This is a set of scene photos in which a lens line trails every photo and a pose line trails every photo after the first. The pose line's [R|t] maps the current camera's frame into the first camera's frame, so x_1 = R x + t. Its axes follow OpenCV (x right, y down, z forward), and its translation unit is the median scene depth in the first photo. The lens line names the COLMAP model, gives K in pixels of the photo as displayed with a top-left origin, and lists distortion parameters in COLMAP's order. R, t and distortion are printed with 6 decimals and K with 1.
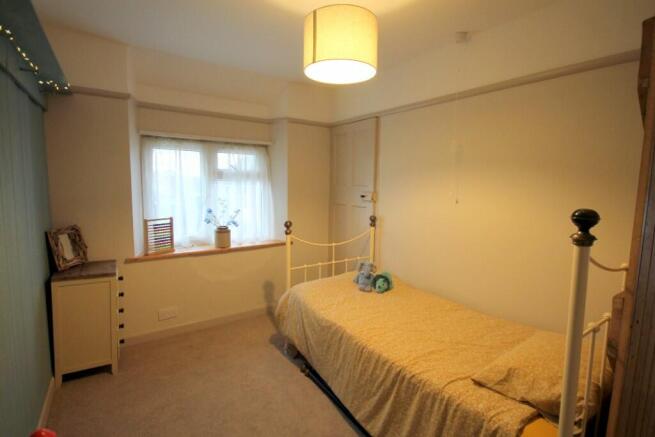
lens RADIAL K [[303.7, 0, 333.1], [0, 303.7, 216.7], [0, 0, 1]] dist [-0.001137, -0.000146]
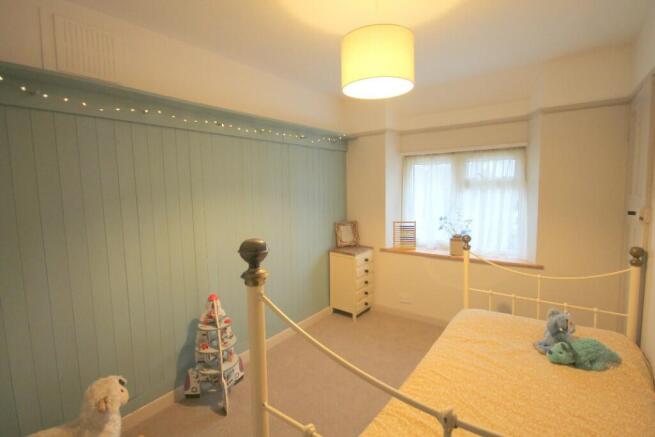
lens RADIAL K [[303.7, 0, 333.1], [0, 303.7, 216.7], [0, 0, 1]] dist [-0.001137, -0.000146]
pose [[0.355931, 0.068526, -0.931996, 0.453791], [-0.082655, 0.995708, 0.041645, -0.037537], [0.930850, 0.062211, 0.360067, 0.247676]]
